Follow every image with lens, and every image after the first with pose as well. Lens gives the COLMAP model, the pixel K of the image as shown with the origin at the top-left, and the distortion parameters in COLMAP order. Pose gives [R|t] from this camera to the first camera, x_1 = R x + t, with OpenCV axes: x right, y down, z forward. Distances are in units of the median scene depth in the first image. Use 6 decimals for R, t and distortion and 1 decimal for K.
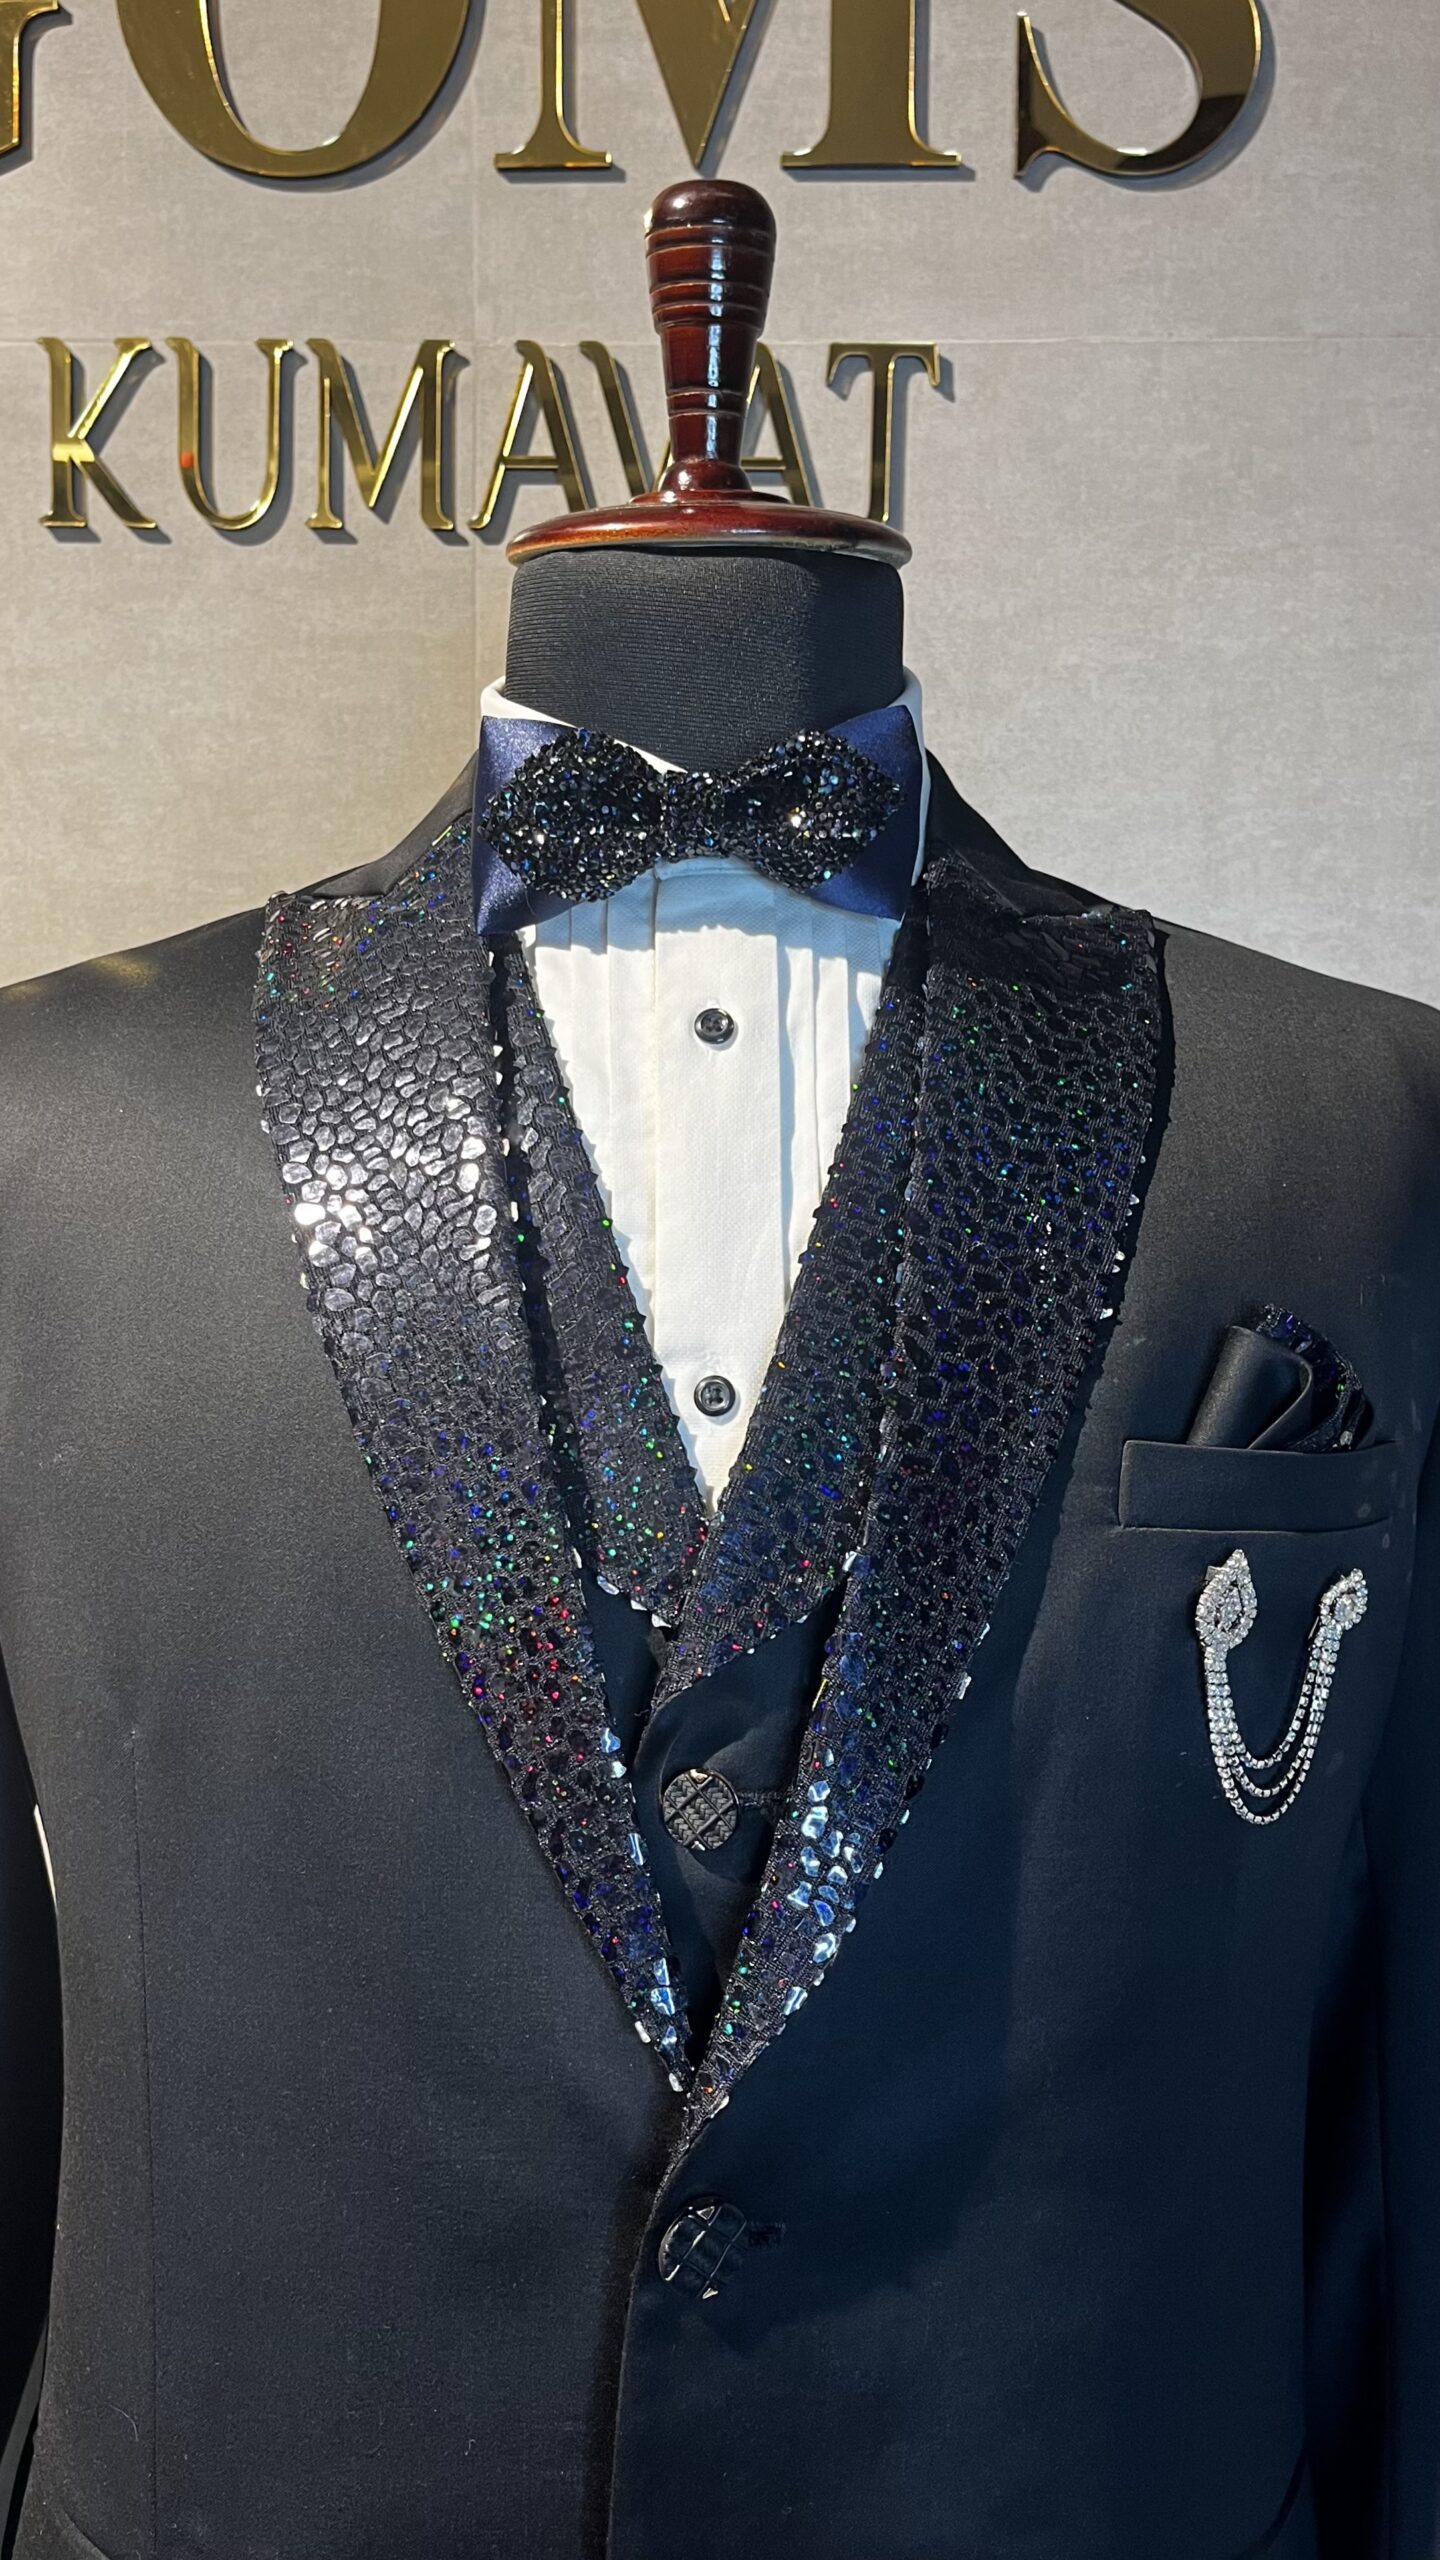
lens RADIAL K [[2111.8, 0, 735.2], [0, 2111.8, 1304.2], [0, 0, 1]] dist [0.009350, 0.007726]
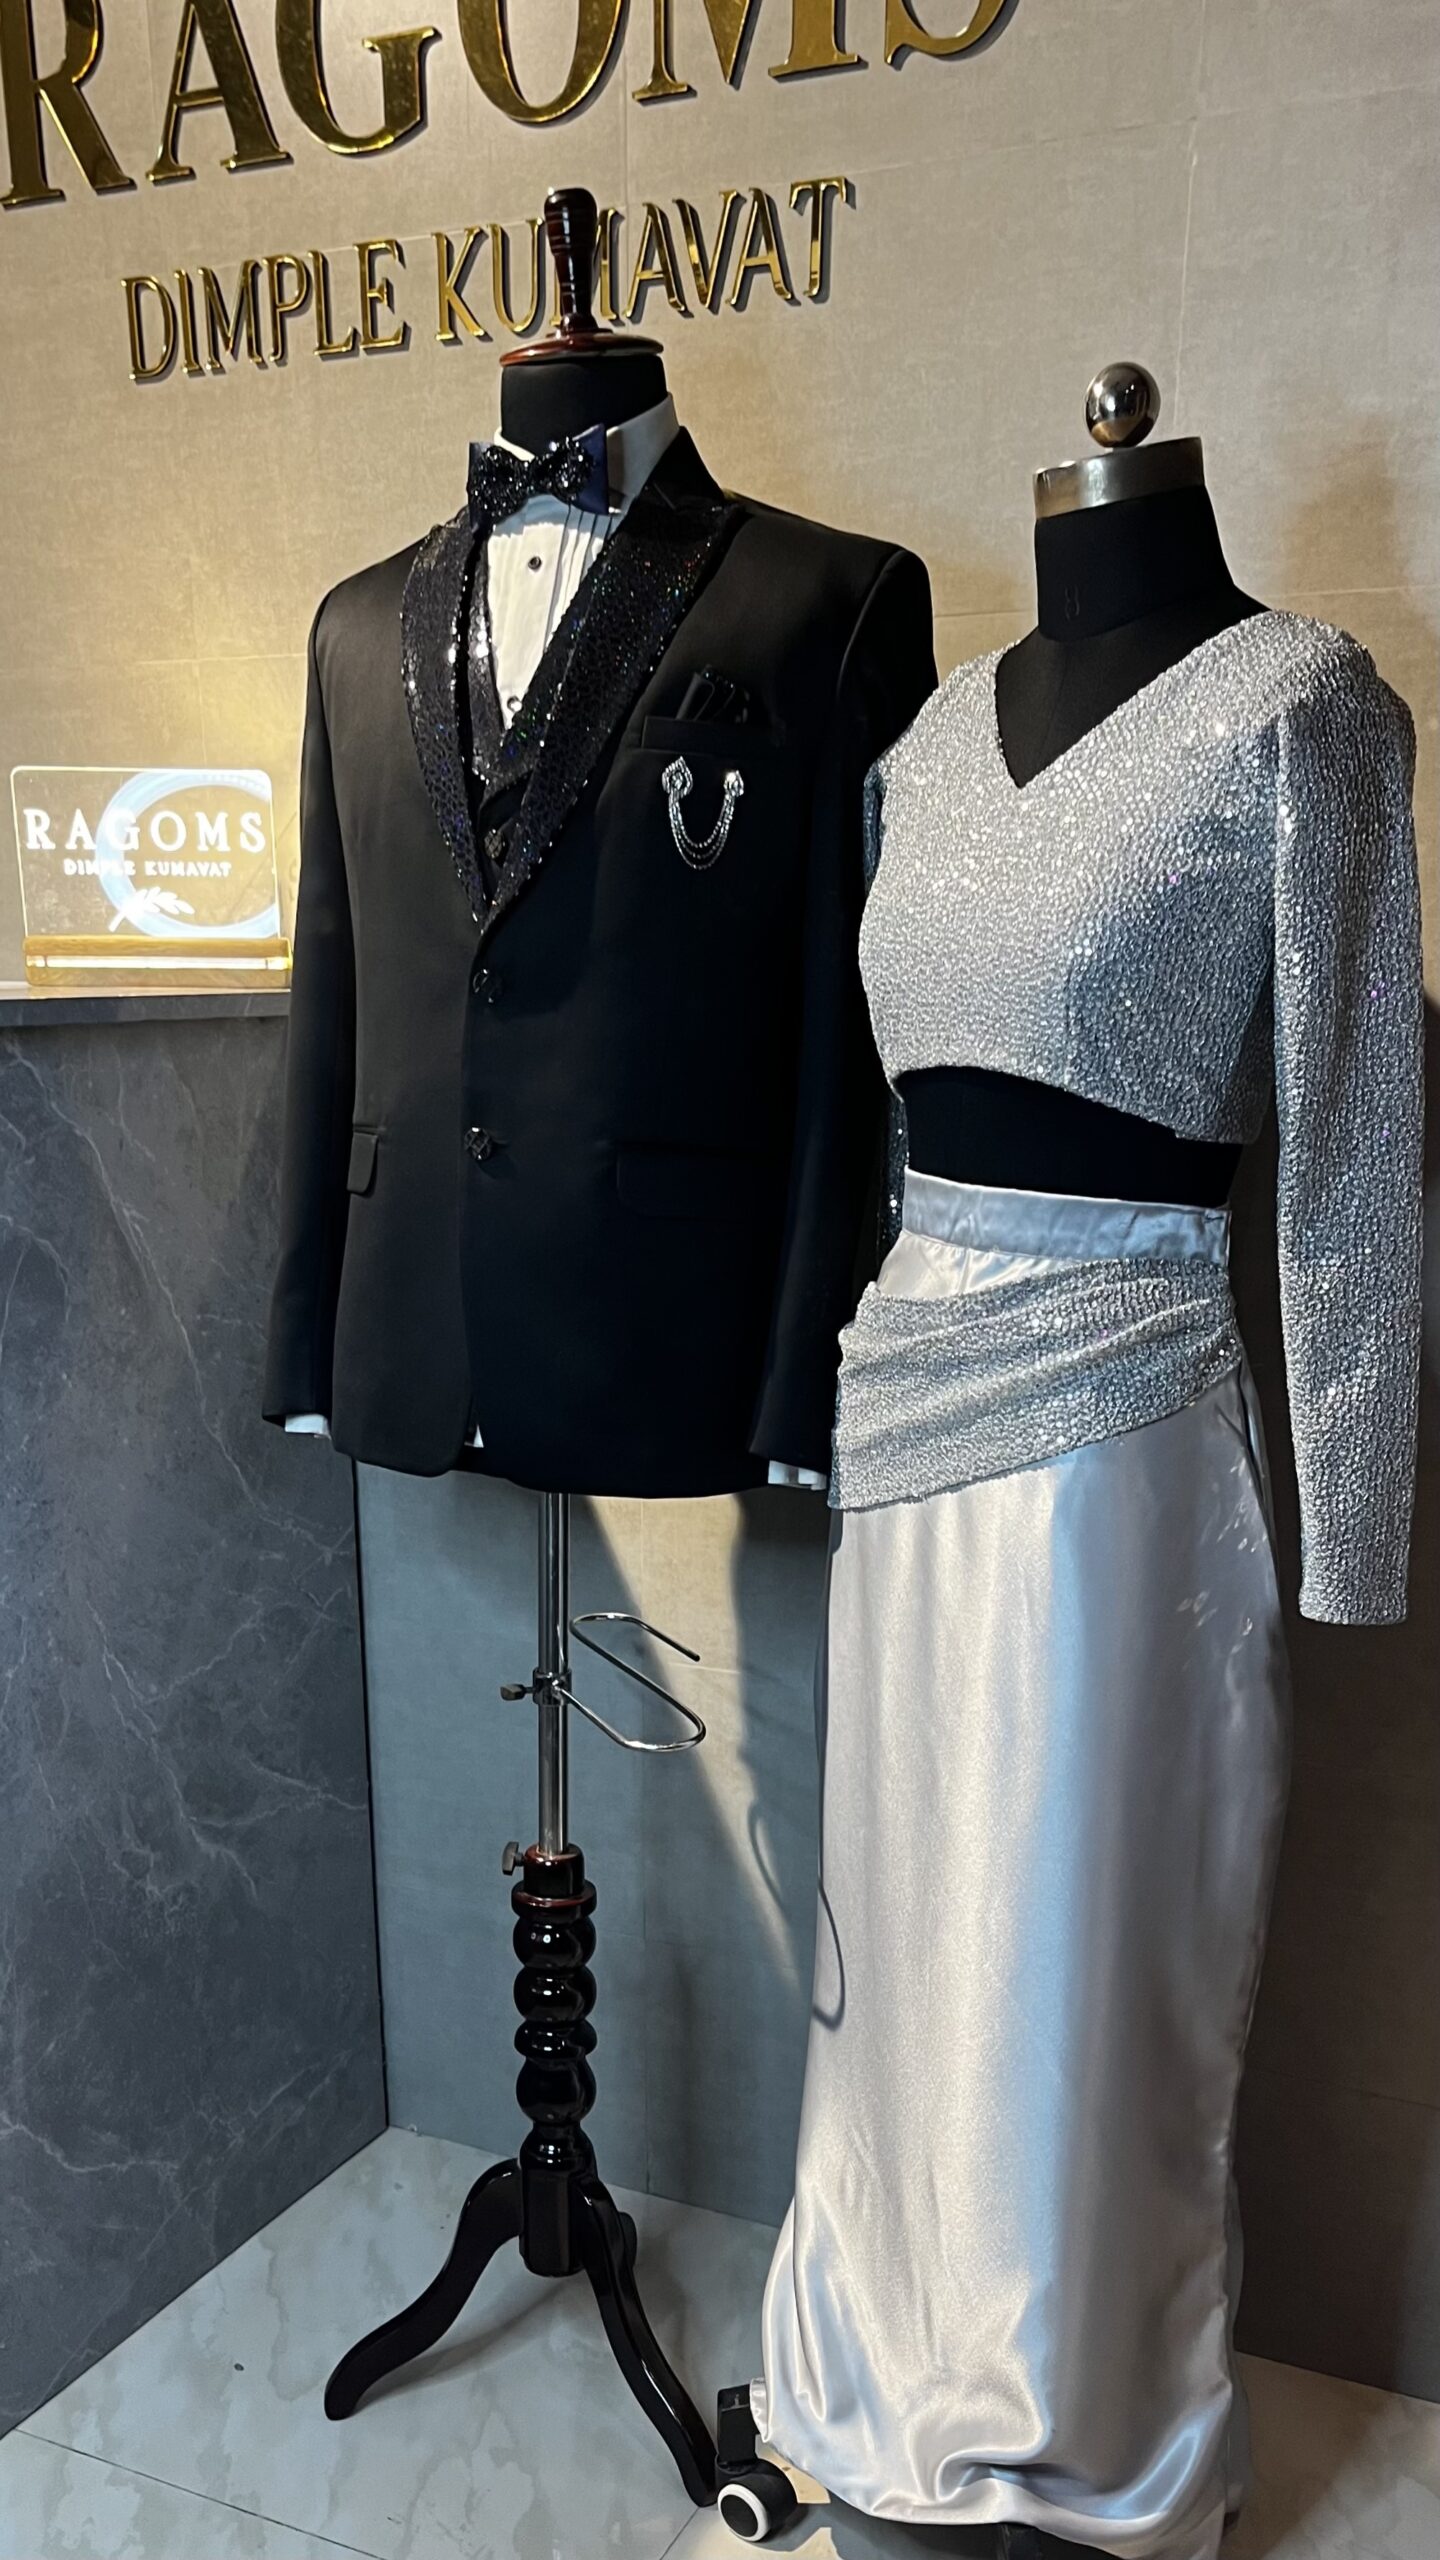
lens RADIAL K [[2158.1, 0, 717.0], [0, 2158.1, 1729.8], [0, 0, 1]] dist [0.005773, 0.002595]
pose [[0.913547, 0.137309, -0.382855, 0.908980], [-0.021582, 0.956332, 0.291484, 0.300842], [0.406160, -0.258022, 0.876618, -1.068223]]
